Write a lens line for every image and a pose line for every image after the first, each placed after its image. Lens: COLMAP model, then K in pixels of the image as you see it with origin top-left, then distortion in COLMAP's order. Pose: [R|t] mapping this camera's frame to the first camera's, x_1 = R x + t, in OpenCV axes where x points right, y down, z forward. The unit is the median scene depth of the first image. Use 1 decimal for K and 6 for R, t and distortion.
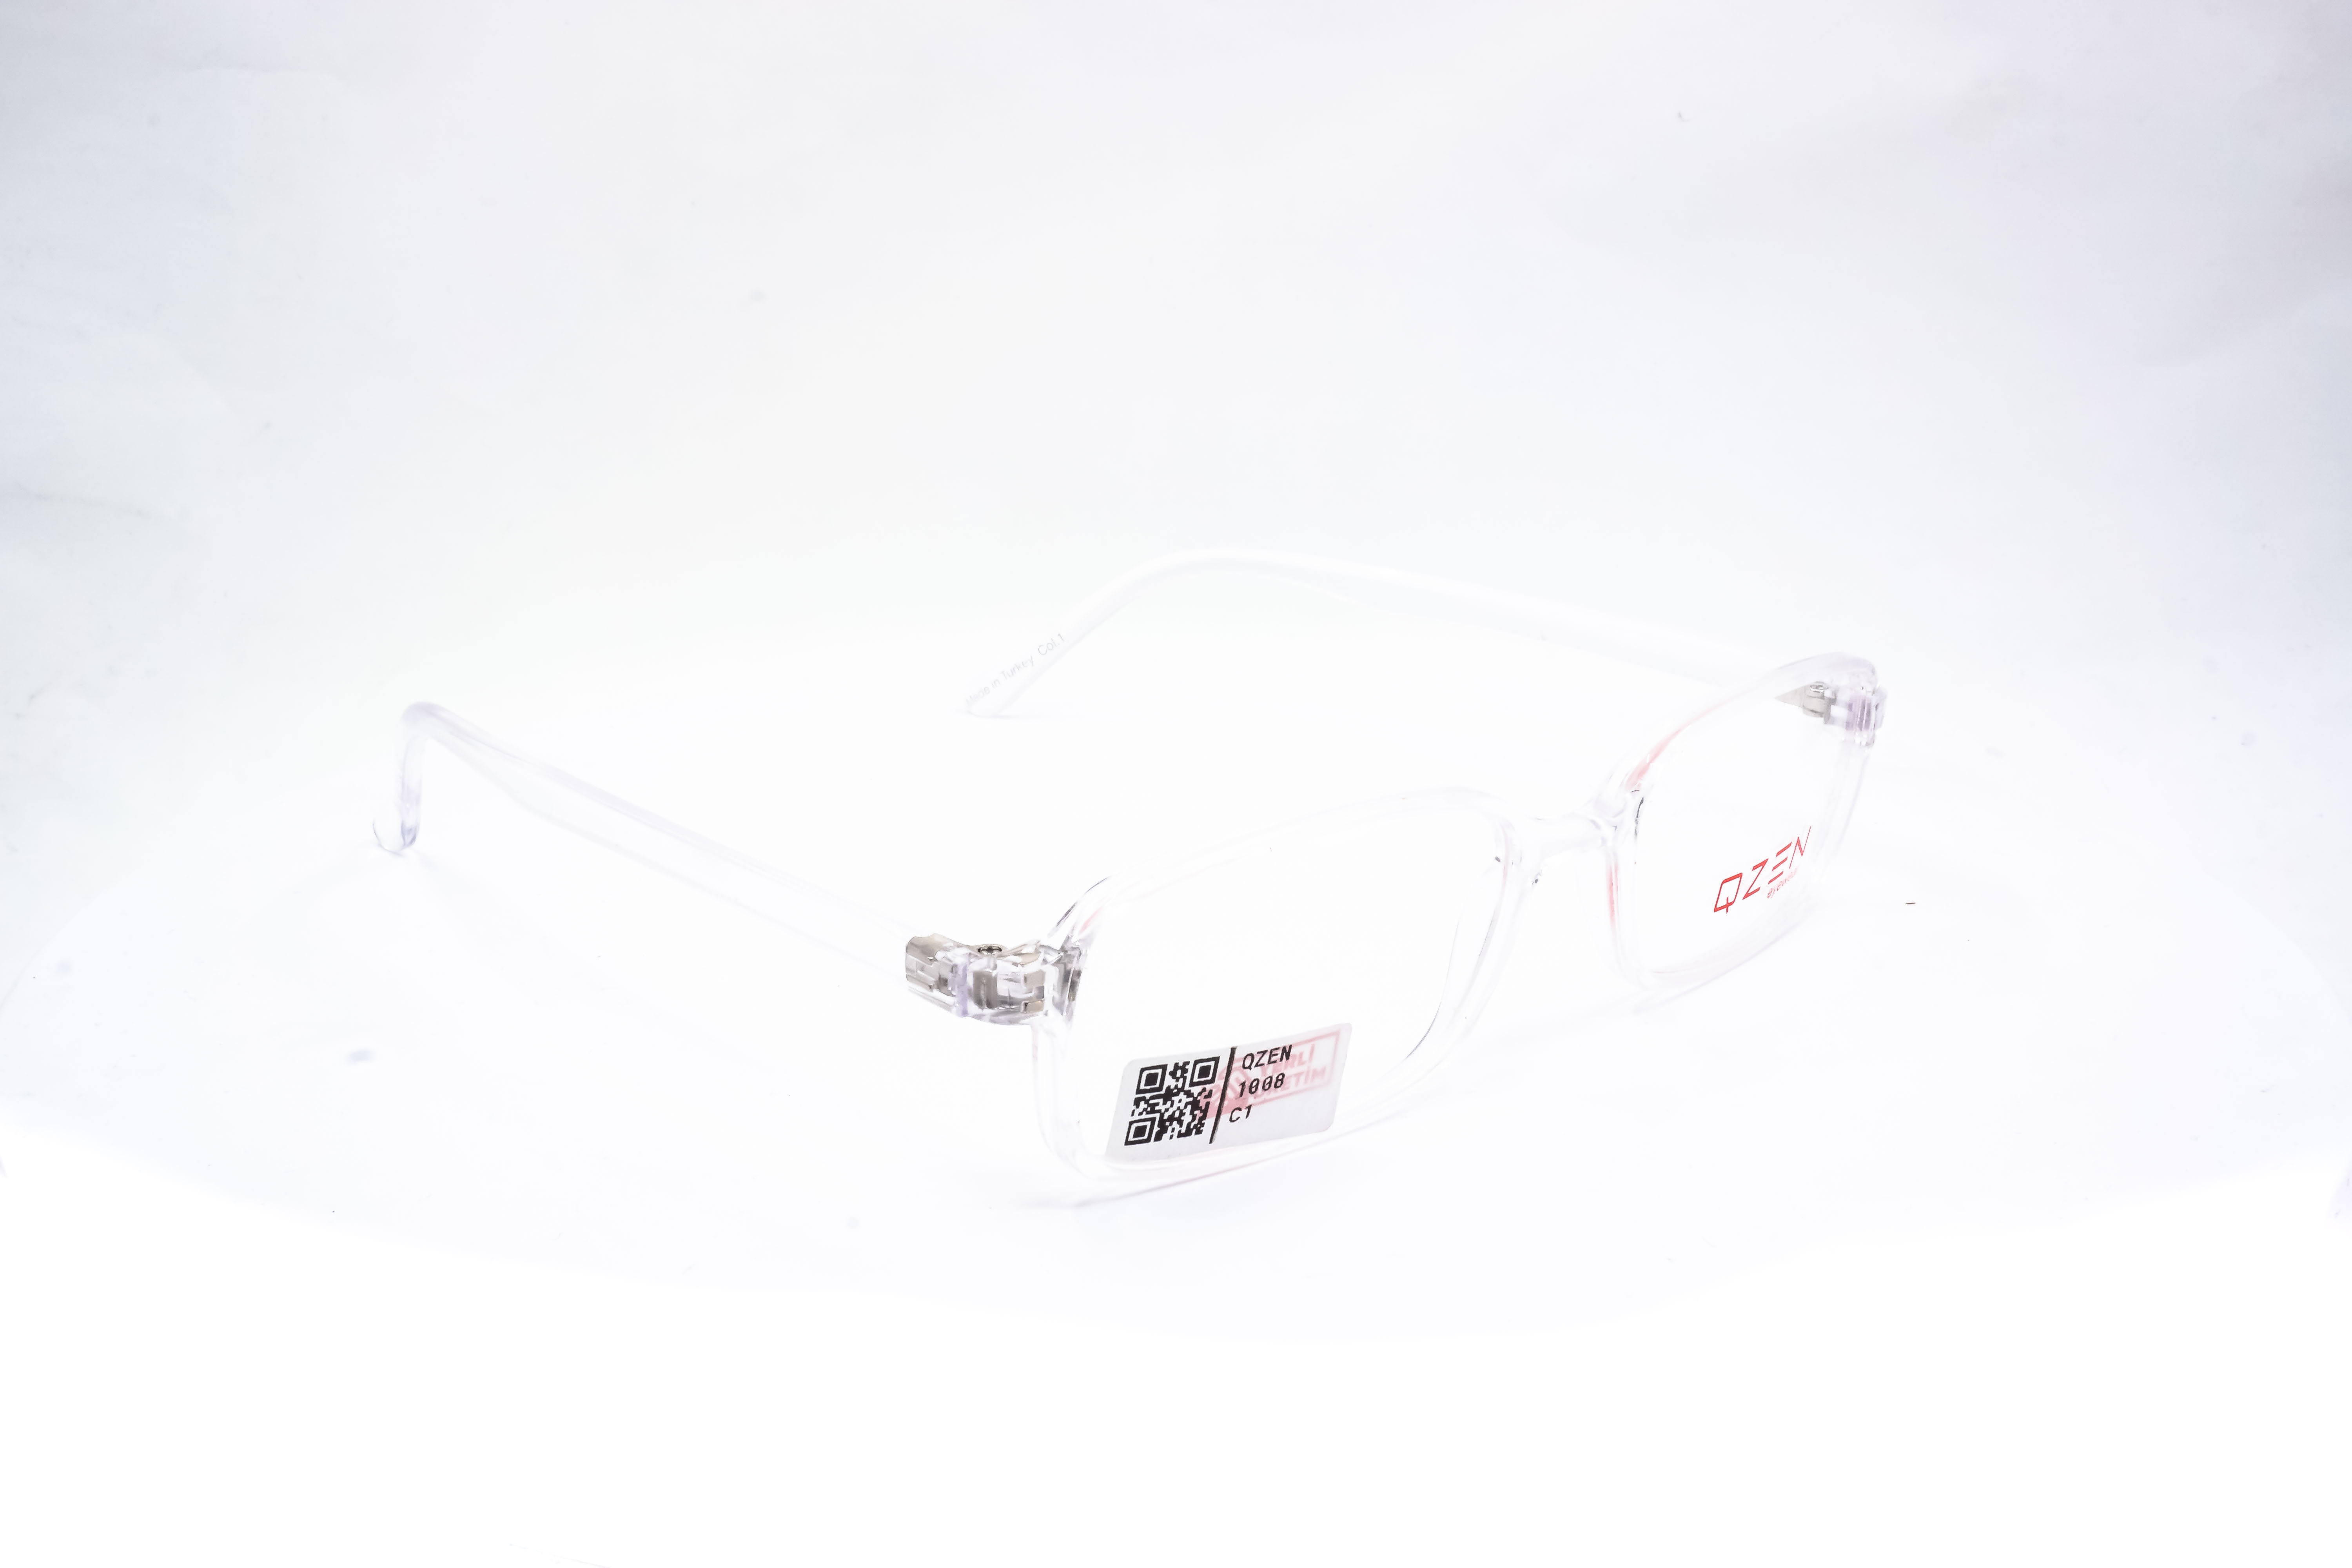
lens RADIAL K [[2829.7, 0, 1186.9], [0, 2829.7, 781.3], [0, 0, 1]] dist [-0.006545, 0.000000]
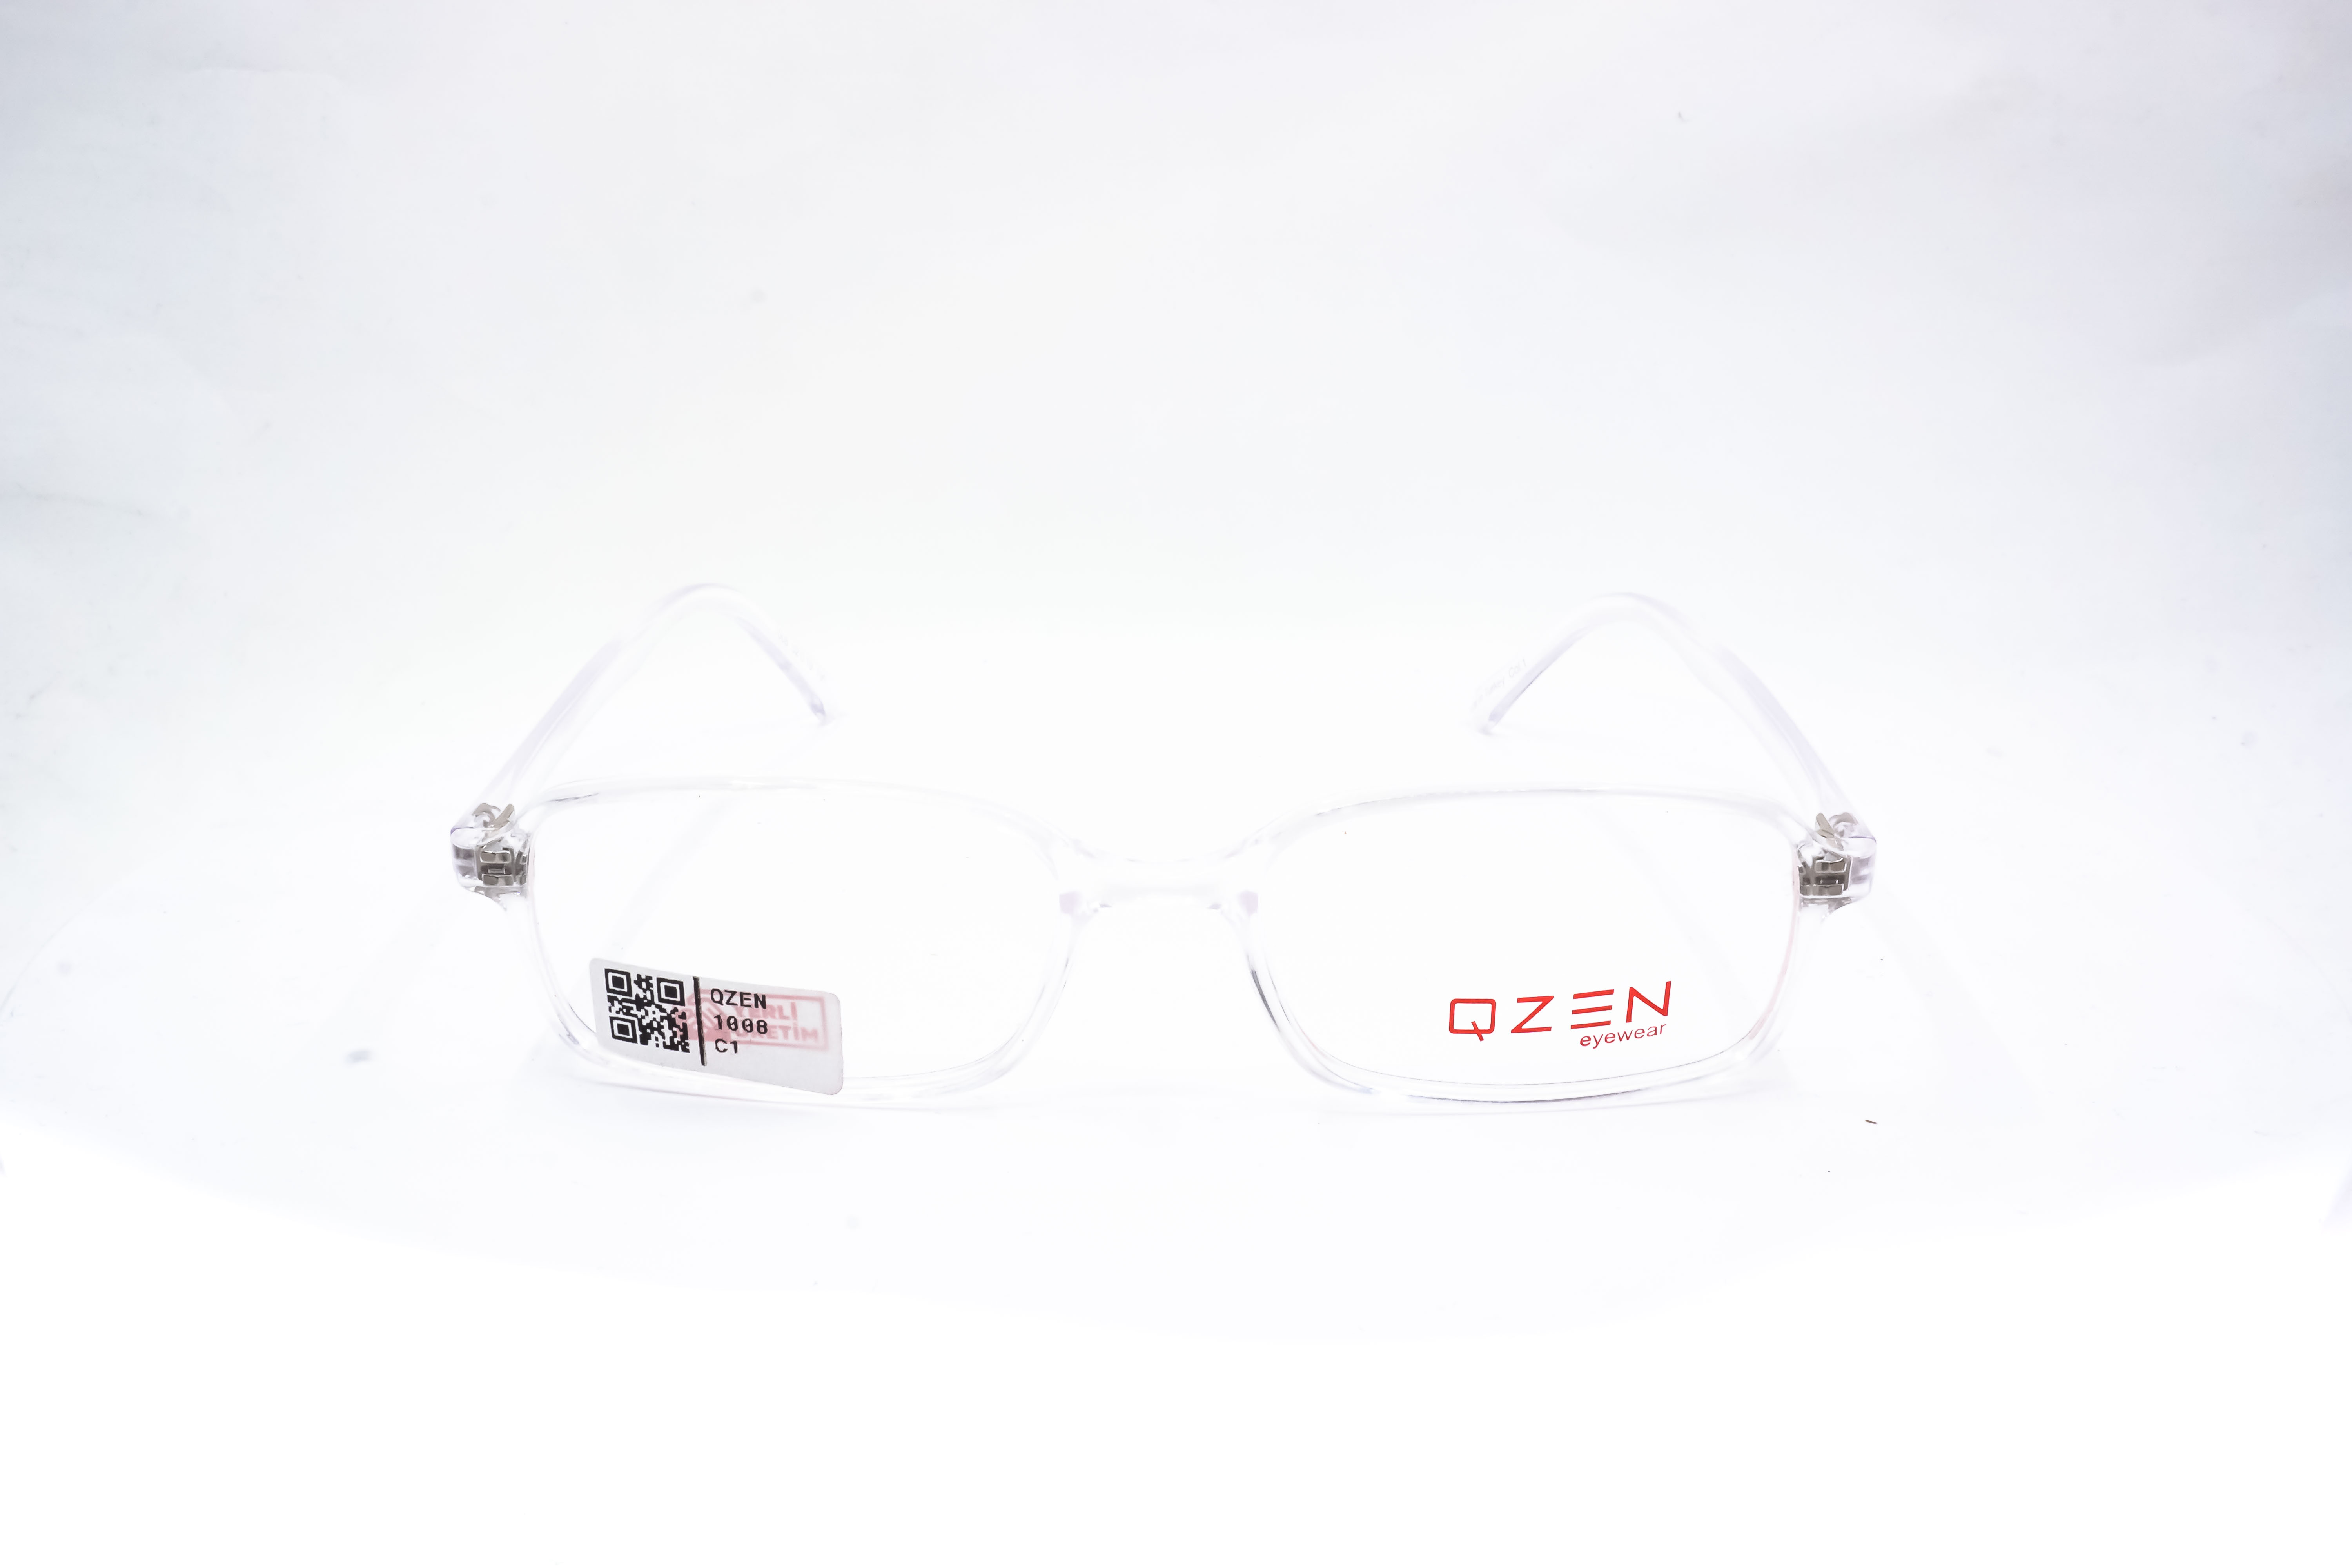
lens RADIAL K [[2829.7, 0, 1158.1], [0, 2829.7, 793.4], [0, 0, 1]] dist [-0.006545, 0.000000]
pose [[0.698251, 0.206029, -0.685563, 0.845072], [-0.206413, 0.974958, 0.082765, -0.096165], [0.685448, 0.083718, 0.723293, 0.343317]]
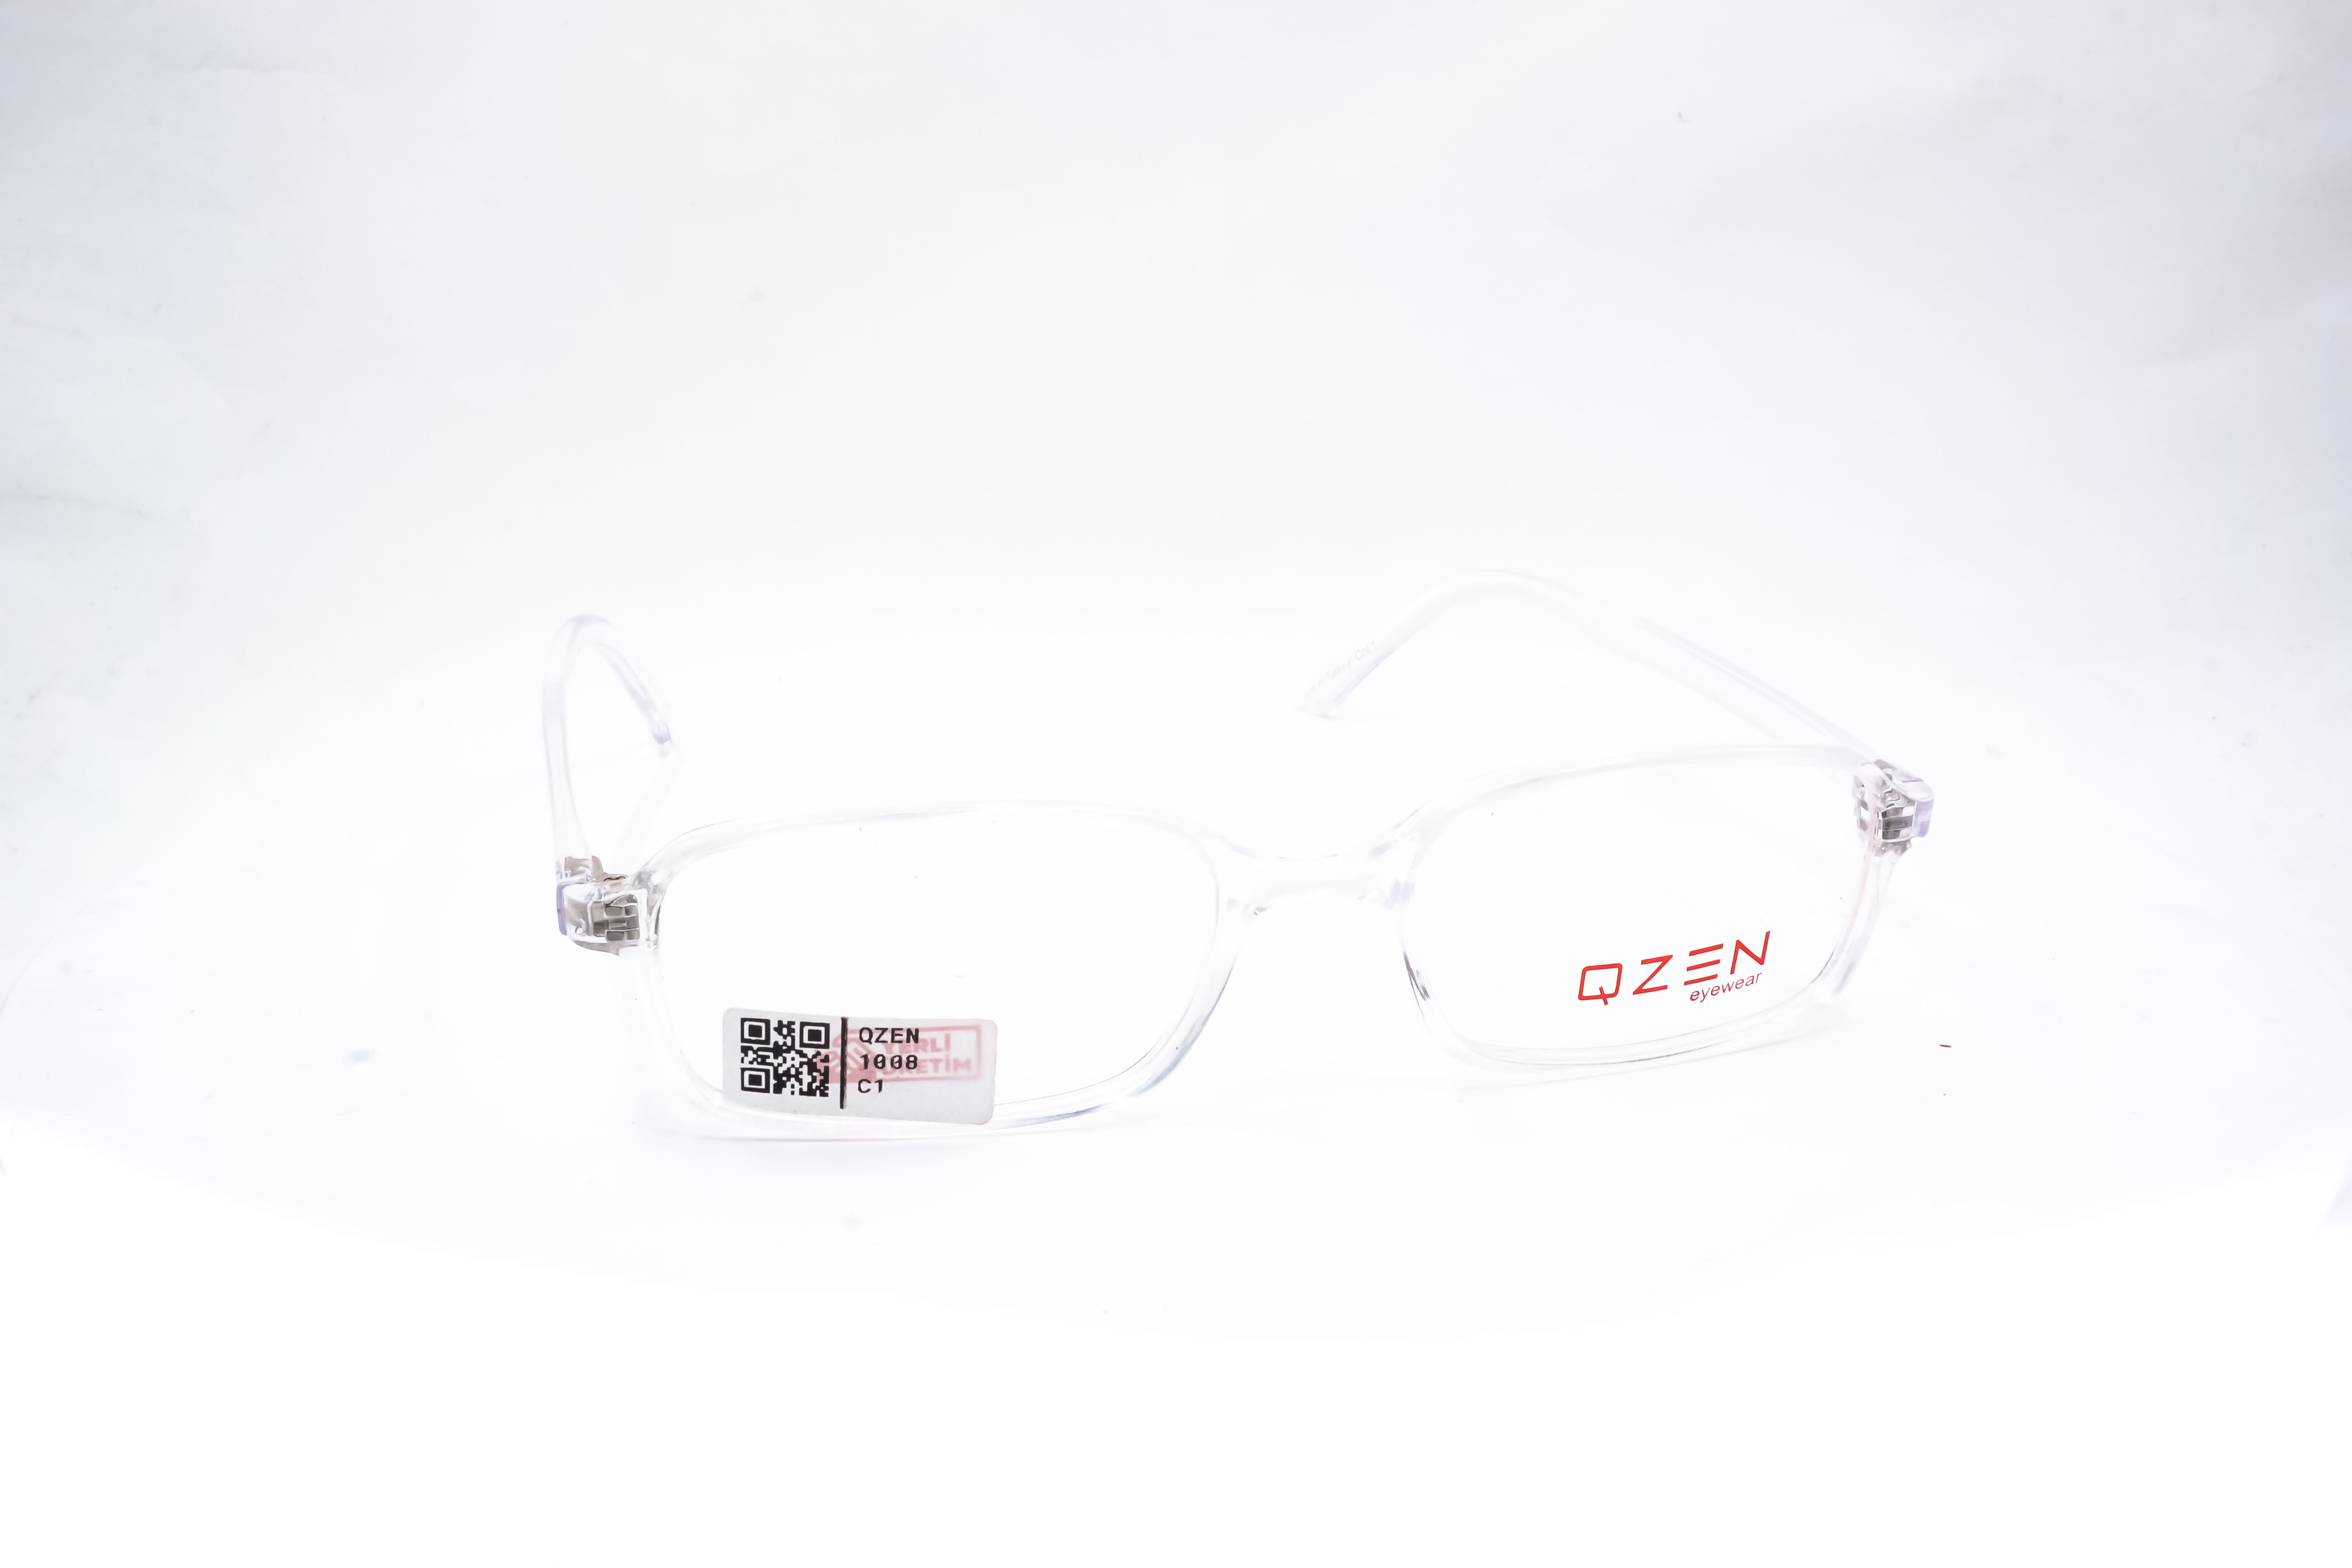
lens RADIAL K [[2829.7, 0, 1169.2], [0, 2829.7, 776.8], [0, 0, 1]] dist [-0.006545, 0.000000]
pose [[0.862069, 0.142698, -0.486287, 0.599268], [-0.145105, 0.988868, 0.032940, -0.042616], [0.485574, 0.042166, 0.873178, 0.158291]]
